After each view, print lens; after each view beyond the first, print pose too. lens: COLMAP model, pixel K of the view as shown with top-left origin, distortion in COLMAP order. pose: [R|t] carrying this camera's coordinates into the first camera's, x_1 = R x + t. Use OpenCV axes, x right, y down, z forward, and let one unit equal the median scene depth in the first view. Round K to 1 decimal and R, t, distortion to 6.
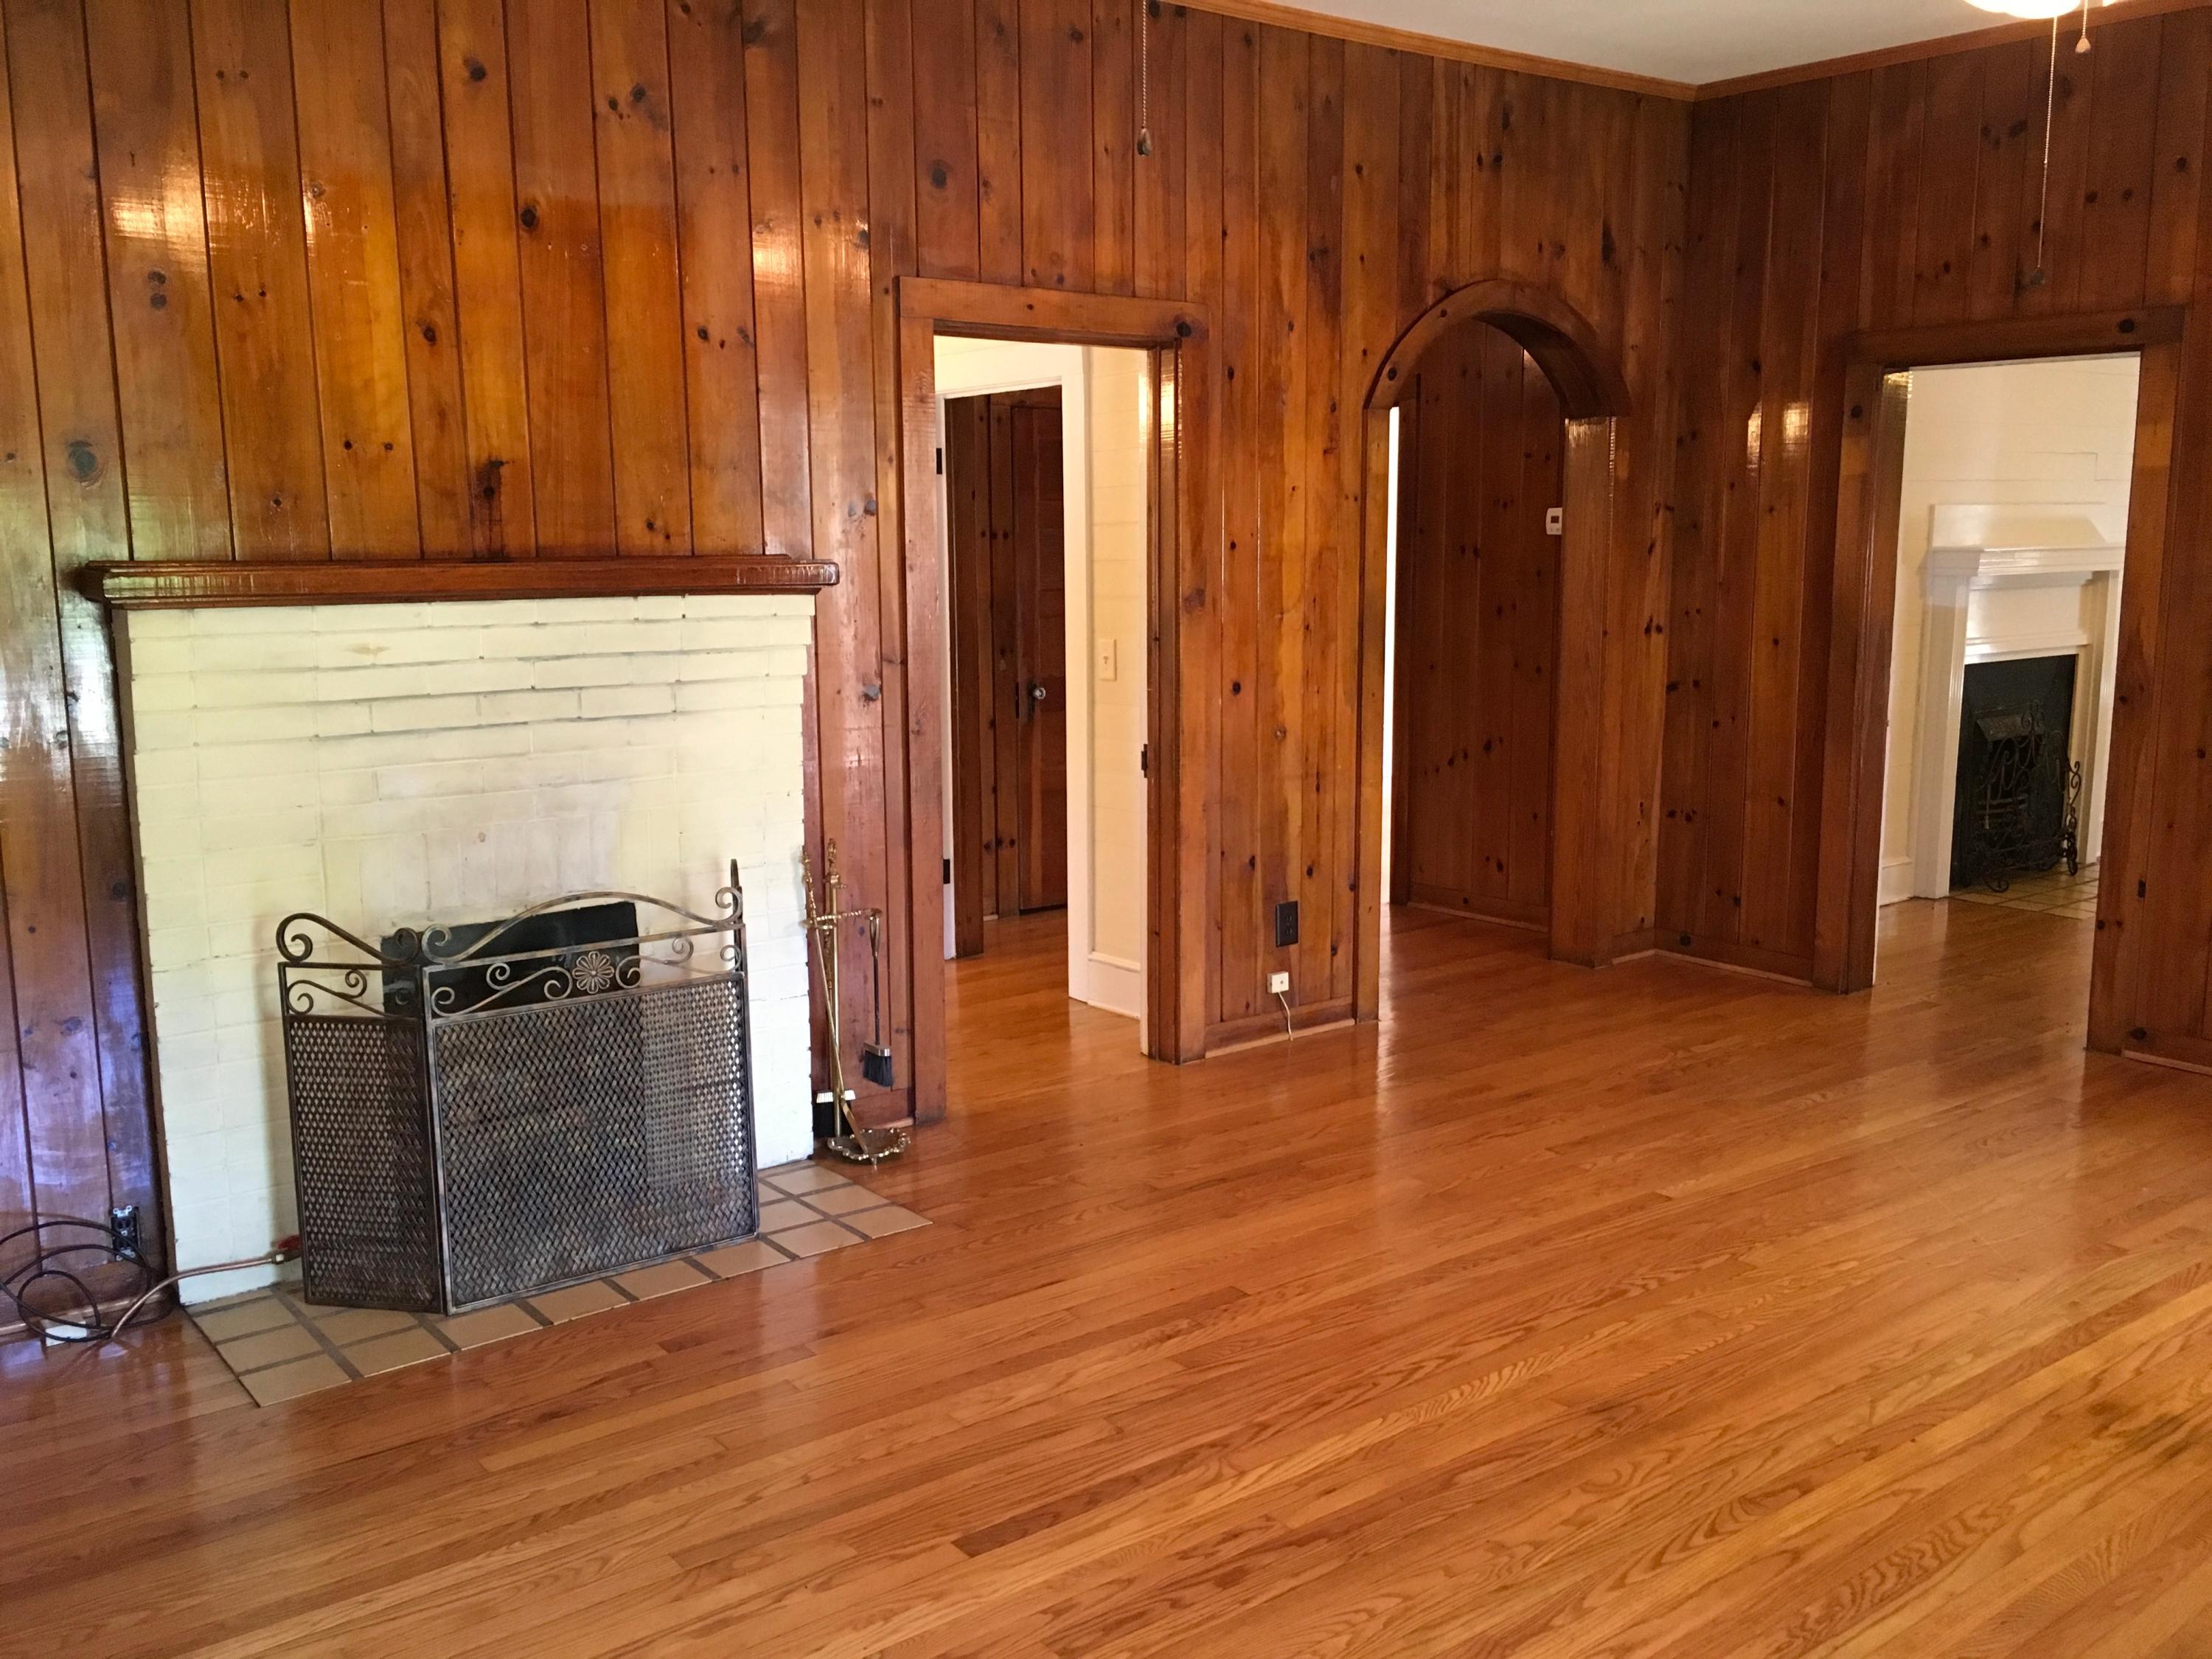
lens RADIAL K [[1884.4, 0, 1109.4], [0, 1884.4, 825.7], [0, 0, 1]] dist [0.088884, -0.118877]
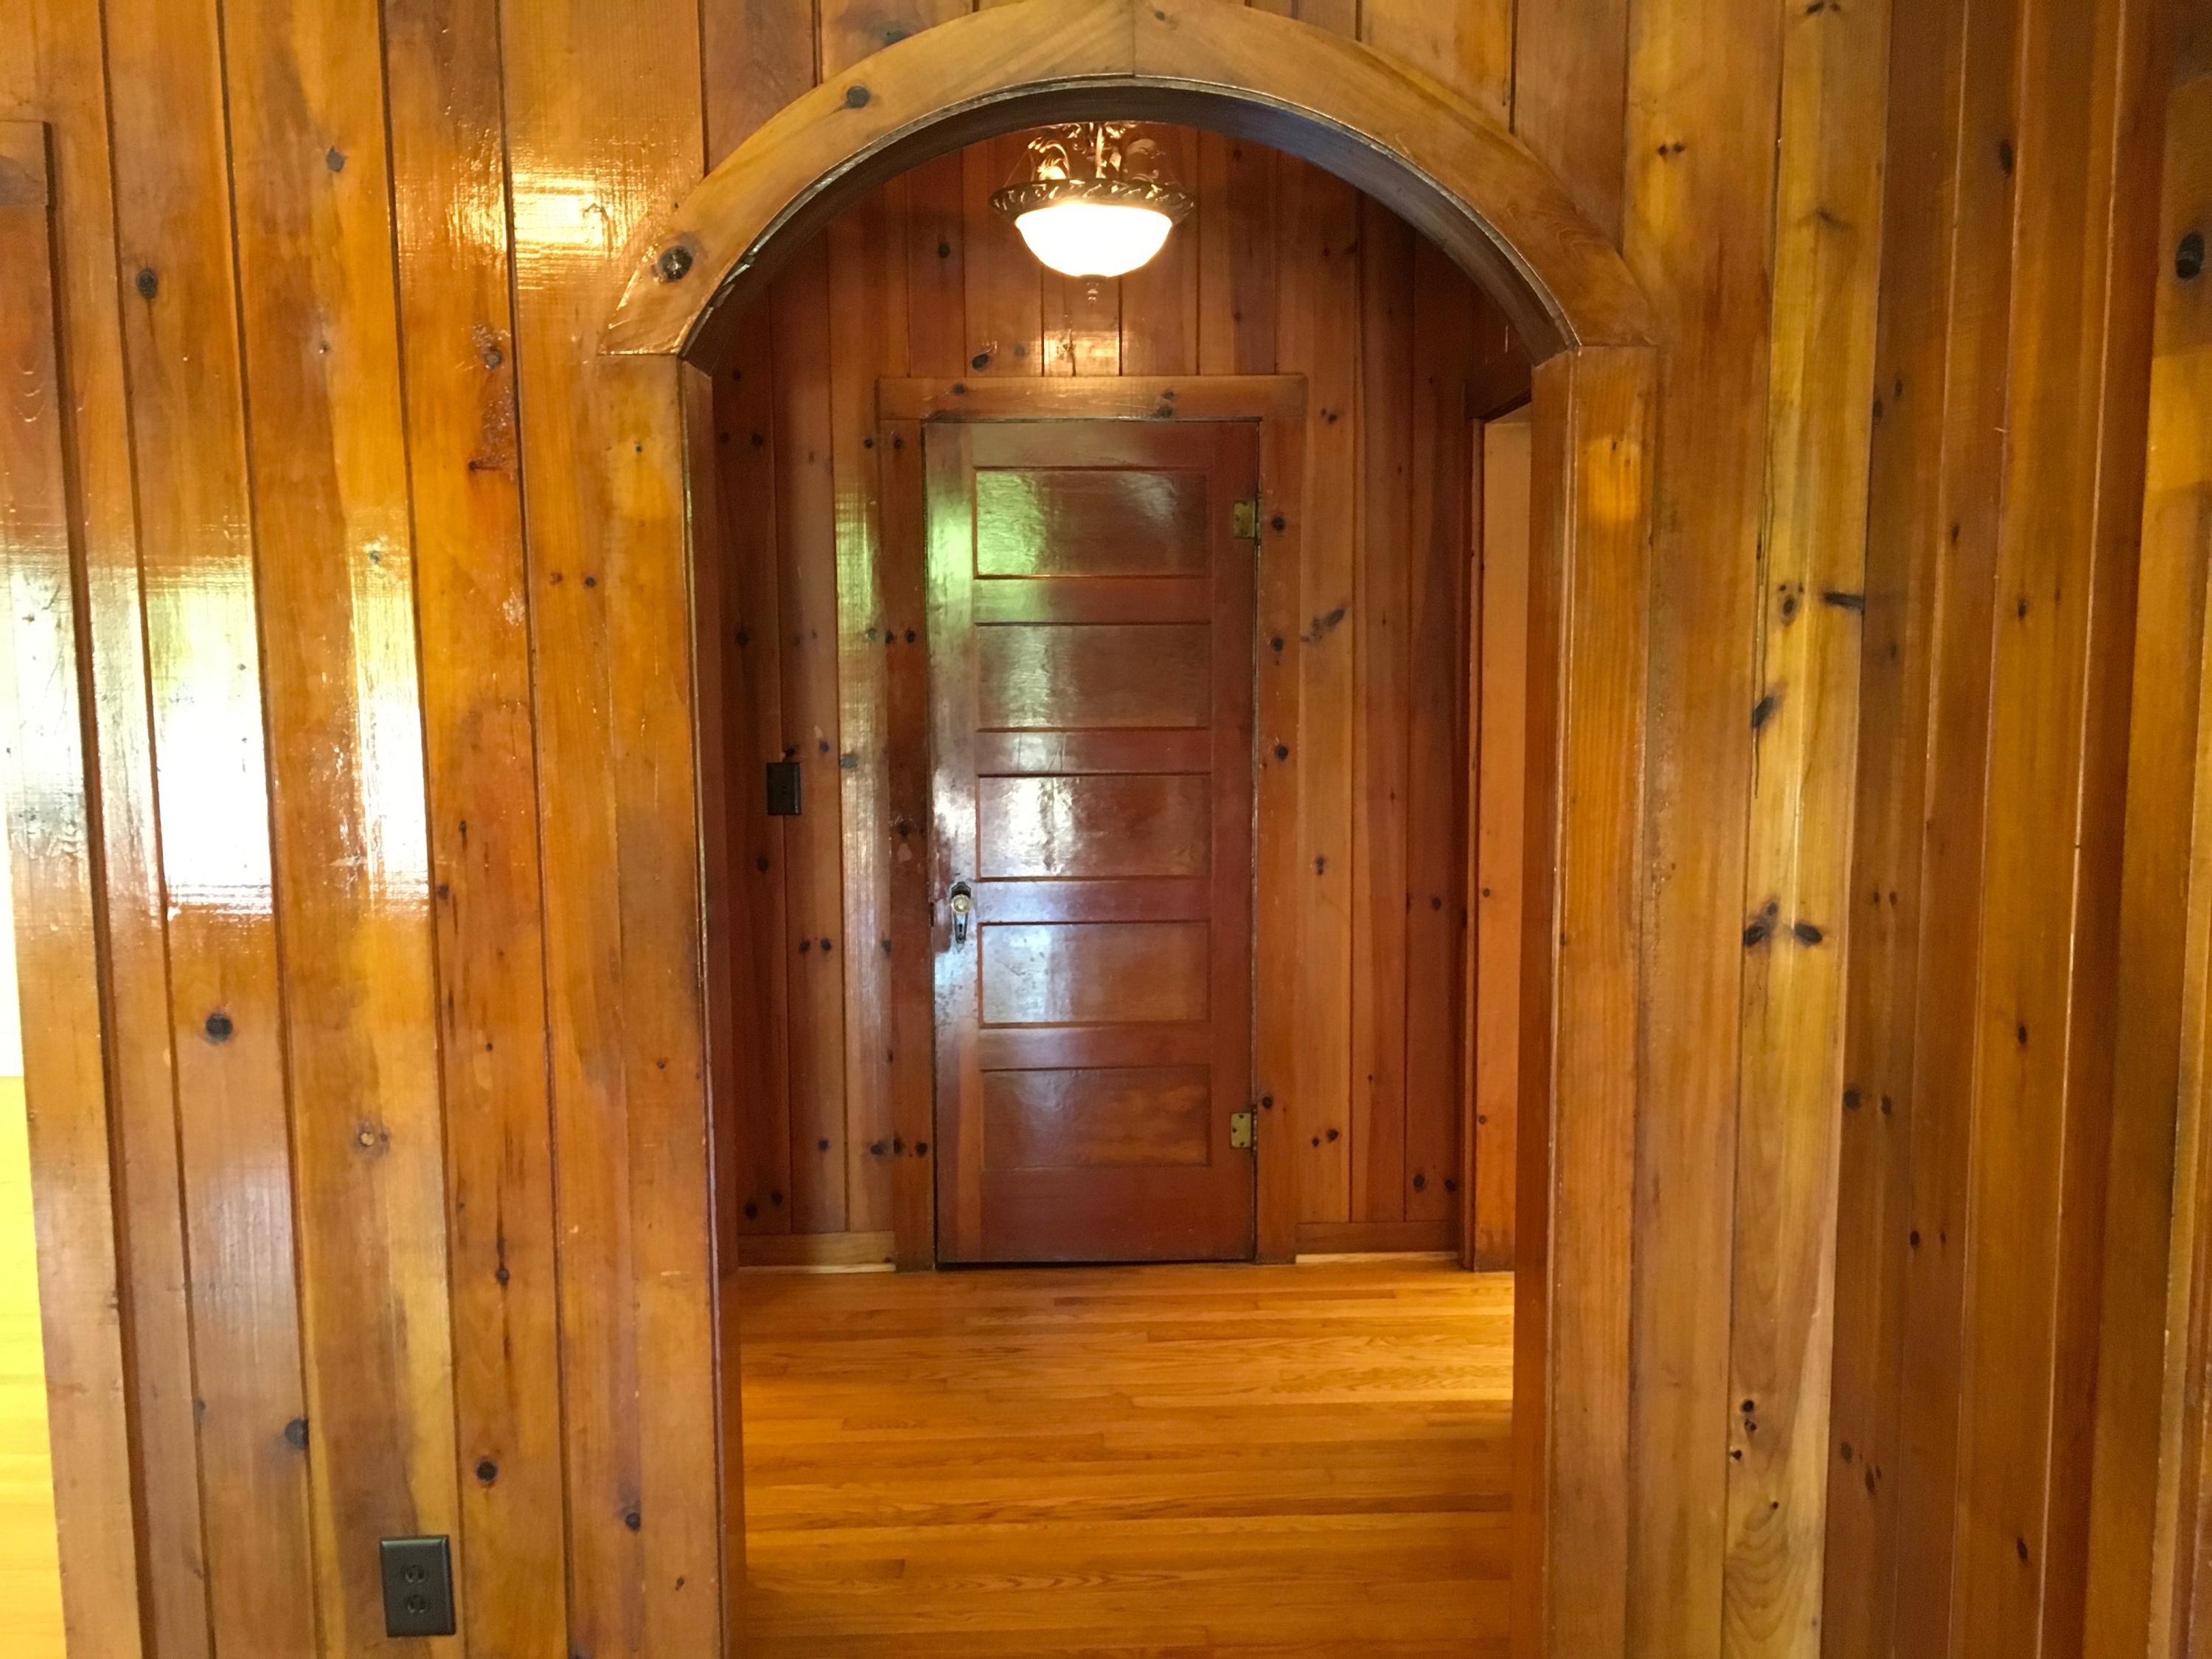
lens RADIAL K [[1884.4, 0, 1103.3], [0, 1884.4, 833.0], [0, 0, 1]] dist [0.088884, -0.118877]
pose [[0.809485, 0.072954, -0.582590, 0.454129], [-0.090757, 0.995872, -0.001397, -0.128183], [0.580083, 0.054005, 0.812765, 0.733493]]
